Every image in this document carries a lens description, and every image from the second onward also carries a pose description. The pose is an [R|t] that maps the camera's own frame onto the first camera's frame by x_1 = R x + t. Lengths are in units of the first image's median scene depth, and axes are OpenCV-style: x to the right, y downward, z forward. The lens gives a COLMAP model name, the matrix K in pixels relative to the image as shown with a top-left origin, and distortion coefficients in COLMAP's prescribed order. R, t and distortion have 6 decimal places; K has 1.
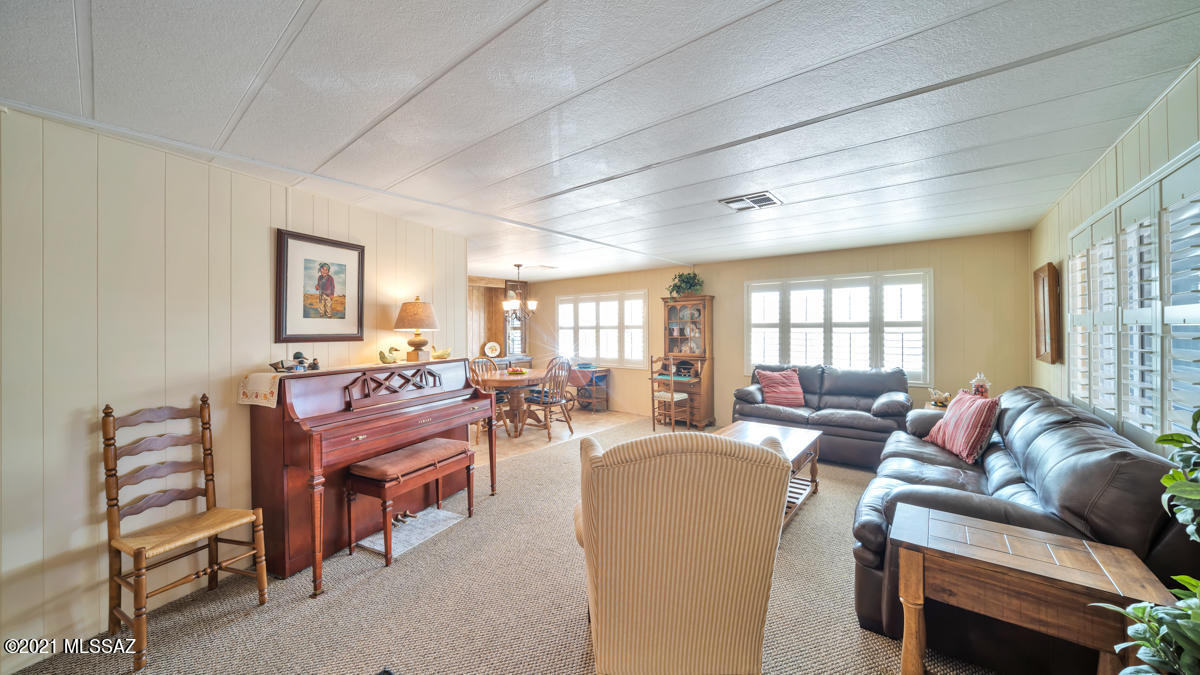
lens RADIAL K [[415.9, 0, 600.1], [0, 415.9, 342.2], [0, 0, 1]] dist [-0.026846, 0.005158]
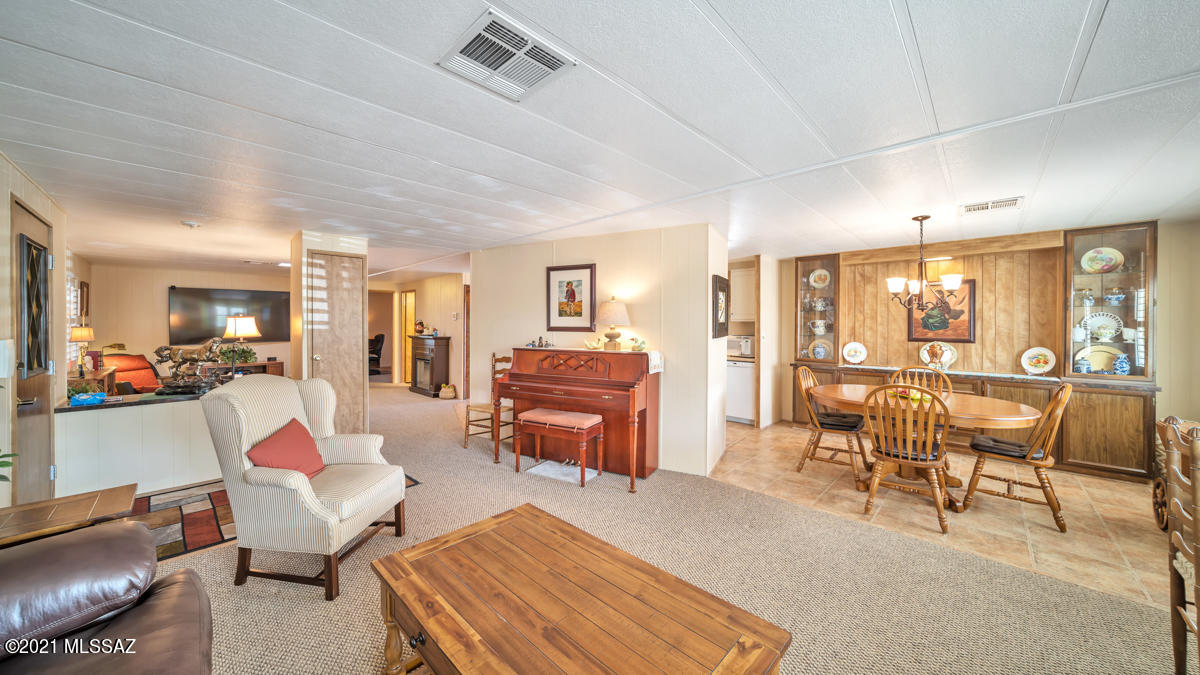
lens RADIAL K [[415.9, 0, 600.1], [0, 415.9, 342.2], [0, 0, 1]] dist [-0.026846, 0.005158]
pose [[-0.077741, 0.048320, -0.995802, 0.848382], [-0.032360, 0.998176, 0.050962, -0.042630], [0.996448, 0.036186, -0.076035, 1.163669]]
